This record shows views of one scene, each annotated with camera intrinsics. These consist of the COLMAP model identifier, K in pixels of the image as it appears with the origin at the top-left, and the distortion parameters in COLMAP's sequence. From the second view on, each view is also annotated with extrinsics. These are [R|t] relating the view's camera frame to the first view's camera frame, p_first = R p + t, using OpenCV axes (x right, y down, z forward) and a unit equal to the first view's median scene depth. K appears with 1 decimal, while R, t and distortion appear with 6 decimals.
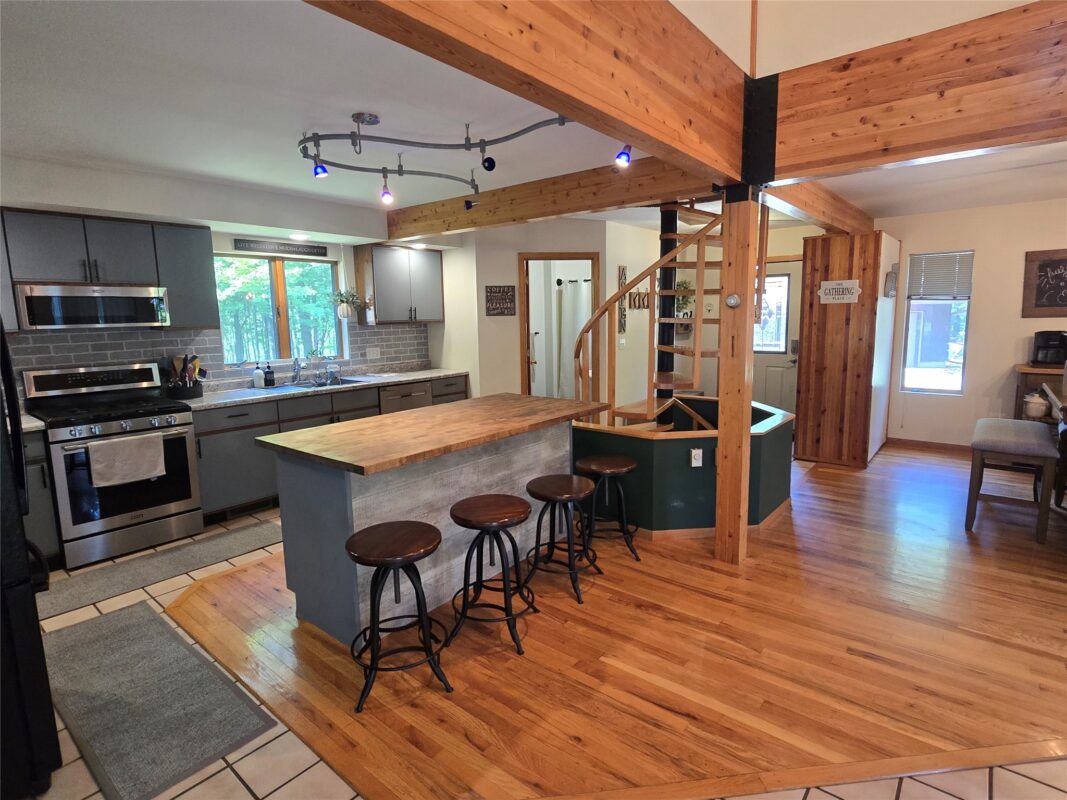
lens RADIAL K [[552.7, 0, 543.7], [0, 552.7, 391.7], [0, 0, 1]] dist [-0.001057, -0.002957]
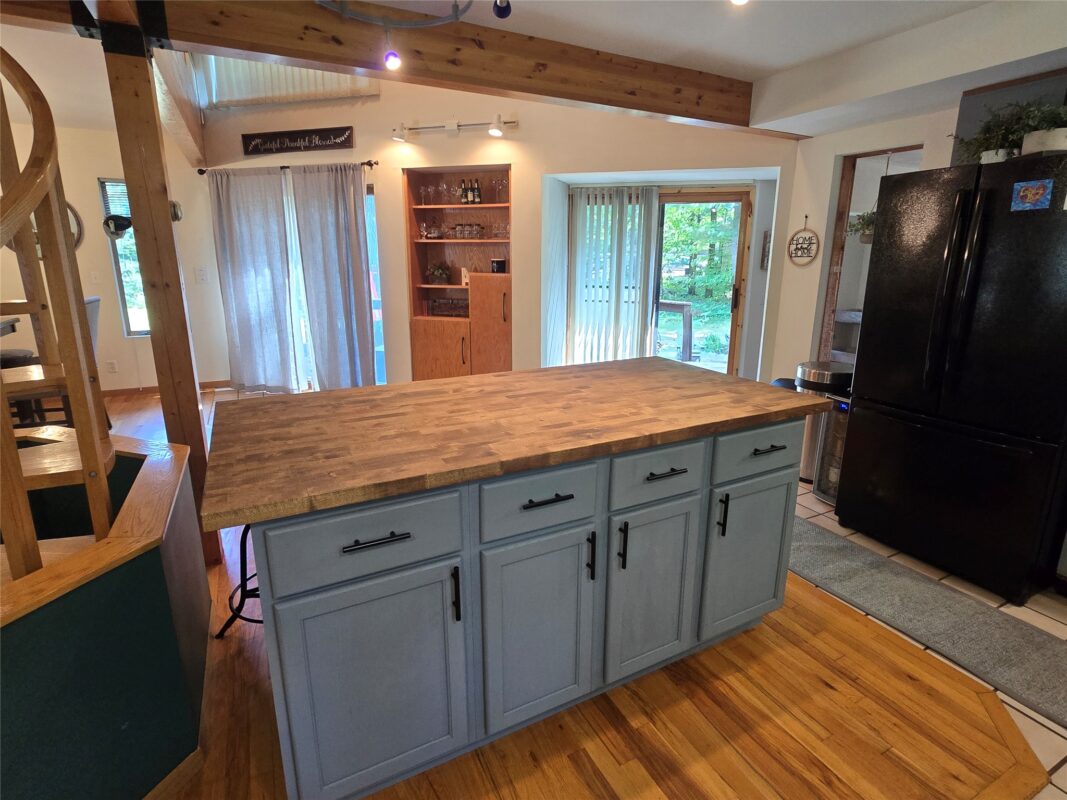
lens RADIAL K [[552.7, 0, 545.0], [0, 552.7, 393.1], [0, 0, 1]] dist [-0.001057, -0.002957]
pose [[-0.919400, -0.084346, 0.384174, -0.268130], [0.064423, 0.931253, 0.358634, -0.113926], [-0.388012, 0.354478, -0.850760, 1.010222]]
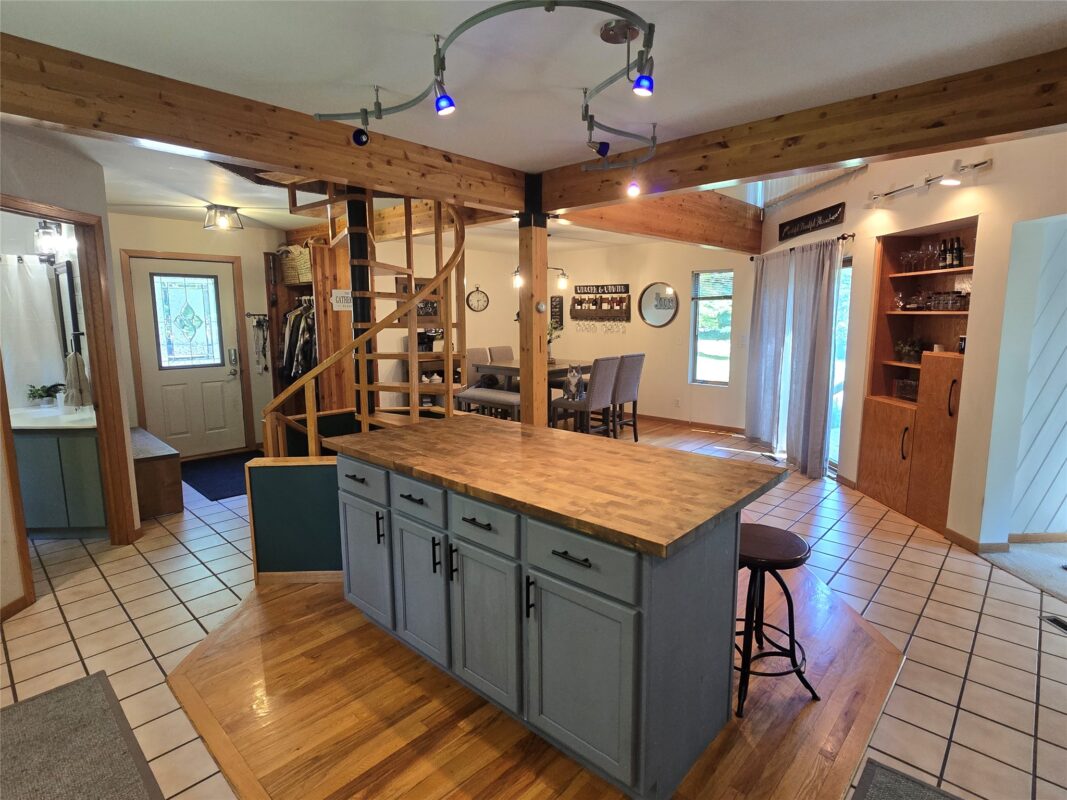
lens RADIAL K [[552.7, 0, 541.6], [0, 552.7, 391.5], [0, 0, 1]] dist [-0.001057, -0.002957]
pose [[0.064390, -0.121933, 0.990448, -0.603834], [0.142050, 0.983520, 0.111845, -0.078180], [-0.987763, 0.133491, 0.080649, 0.618373]]
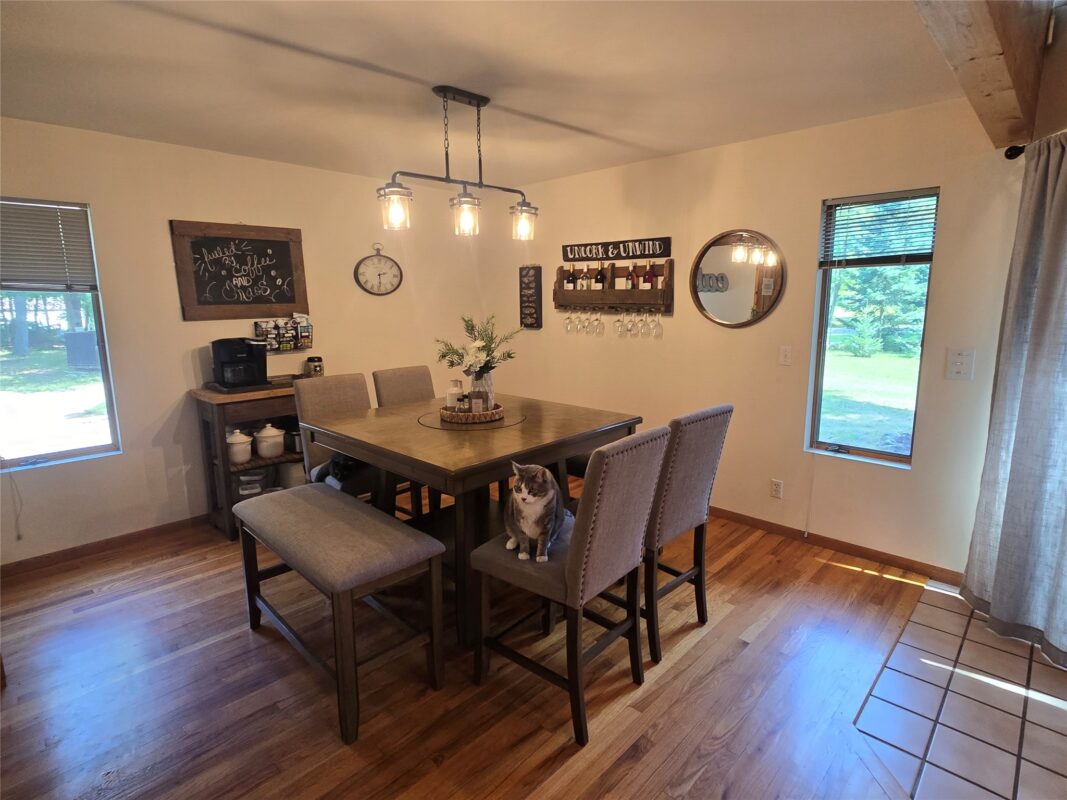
lens RADIAL K [[552.7, 0, 541.2], [0, 552.7, 391.2], [0, 0, 1]] dist [-0.001057, -0.002957]
pose [[0.079535, -0.146011, 0.986081, 0.261807], [0.143944, 0.980529, 0.133579, -0.087529], [-0.986384, 0.131317, 0.099003, 0.585893]]
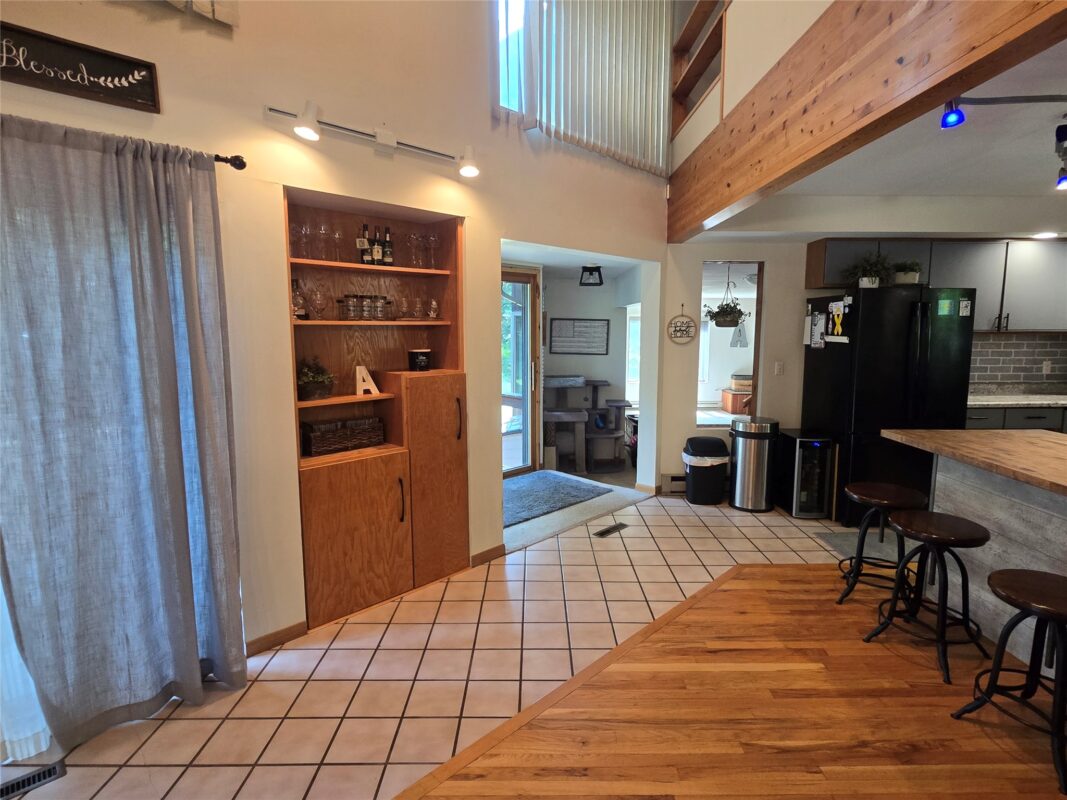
lens RADIAL K [[552.7, 0, 544.4], [0, 552.7, 391.0], [0, 0, 1]] dist [-0.001057, -0.002957]
pose [[-0.766447, 0.093755, -0.635428, 0.569434], [-0.077334, 0.968624, 0.236195, -0.105902], [0.637635, 0.230171, -0.735148, 0.681410]]
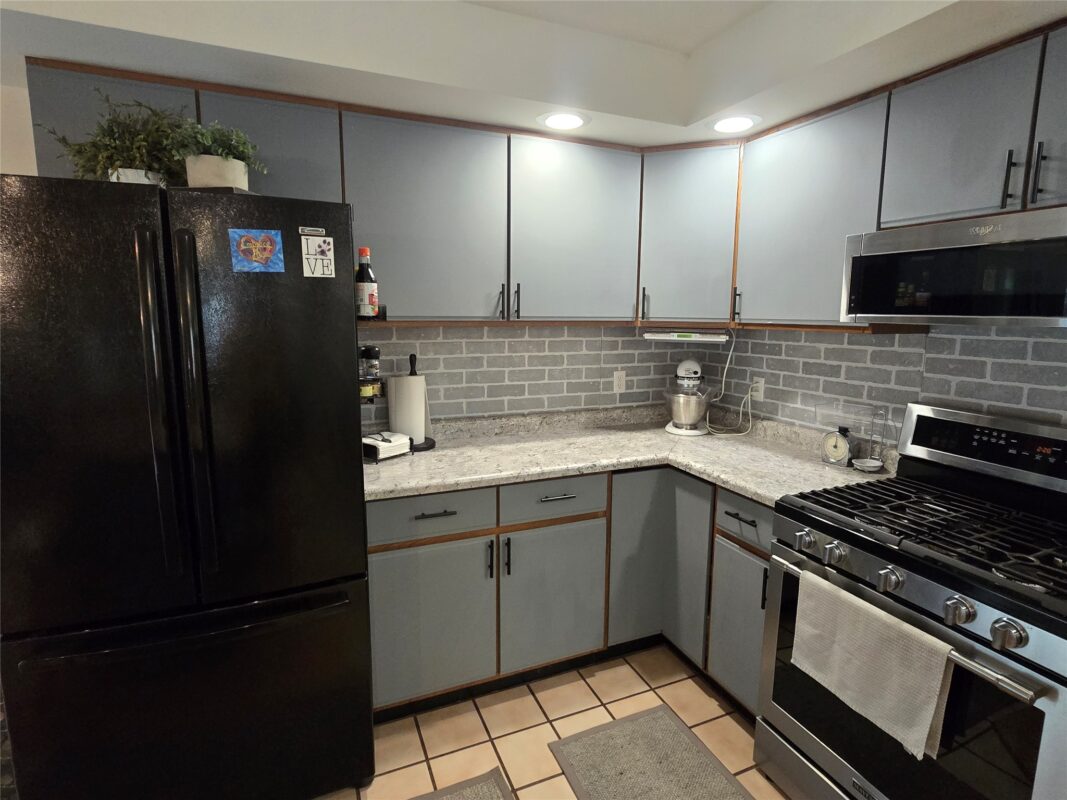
lens RADIAL K [[552.7, 0, 544.7], [0, 552.7, 391.7], [0, 0, 1]] dist [-0.001057, -0.002957]
pose [[-0.458841, 0.137640, -0.877793, -0.245107], [-0.130730, 0.966719, 0.219919, -0.090461], [0.878849, 0.215662, -0.425576, 0.702024]]
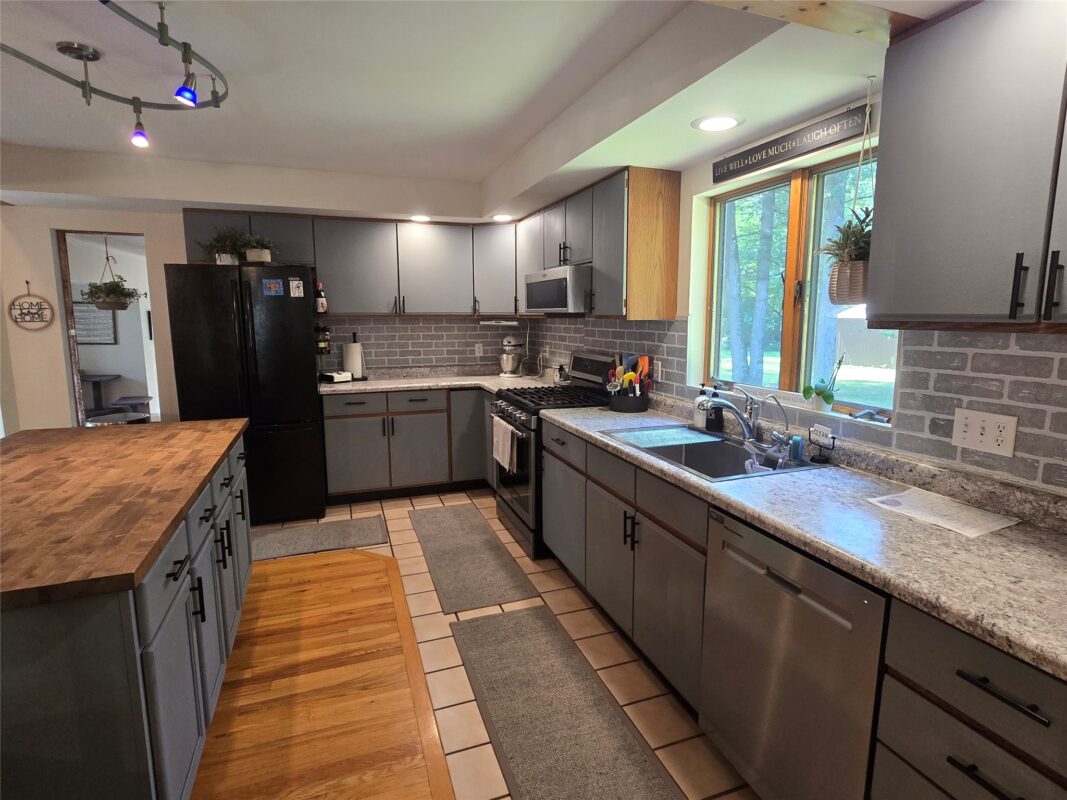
lens RADIAL K [[552.7, 0, 542.7], [0, 552.7, 391.8], [0, 0, 1]] dist [-0.001057, -0.002957]
pose [[-0.508693, 0.136720, -0.850023, 0.045470], [-0.115334, 0.967590, 0.224651, -0.154767], [0.853188, 0.212315, -0.476438, 1.152714]]
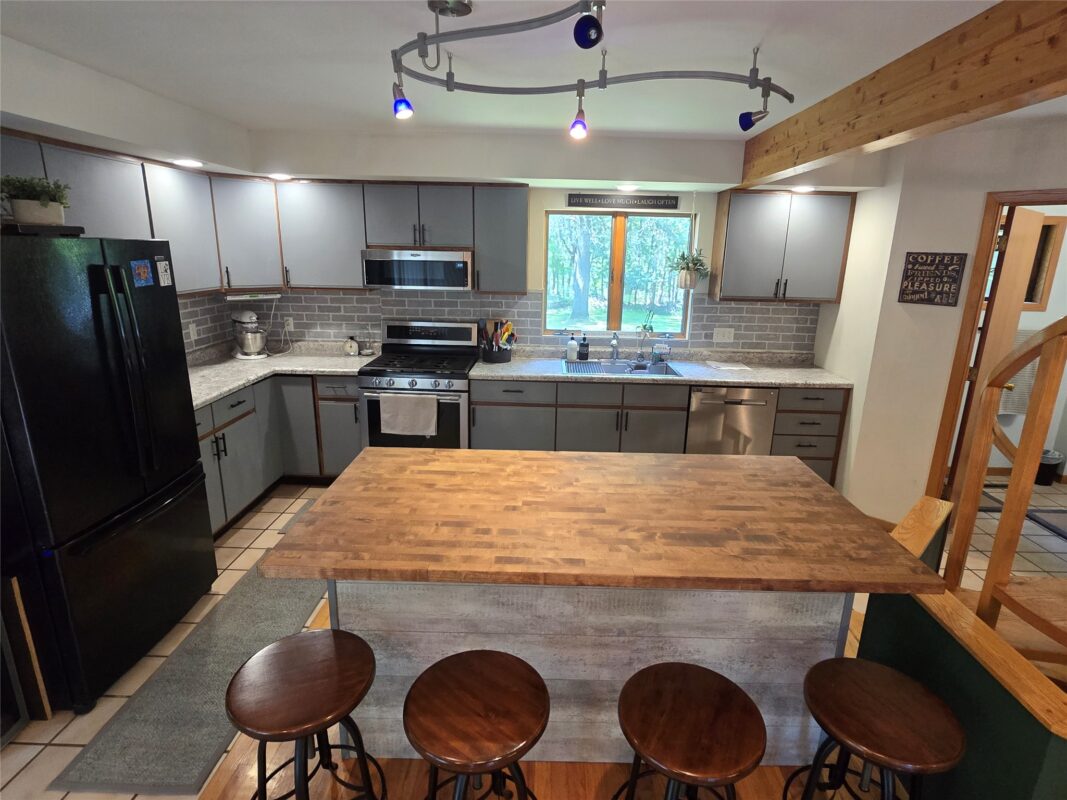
lens RADIAL K [[552.7, 0, 541.5], [0, 552.7, 390.7], [0, 0, 1]] dist [-0.001057, -0.002957]
pose [[0.614528, 0.225628, -0.755942, 0.165295], [-0.143958, 0.974211, 0.173748, -0.112691], [0.775649, 0.002051, 0.631161, 0.390443]]
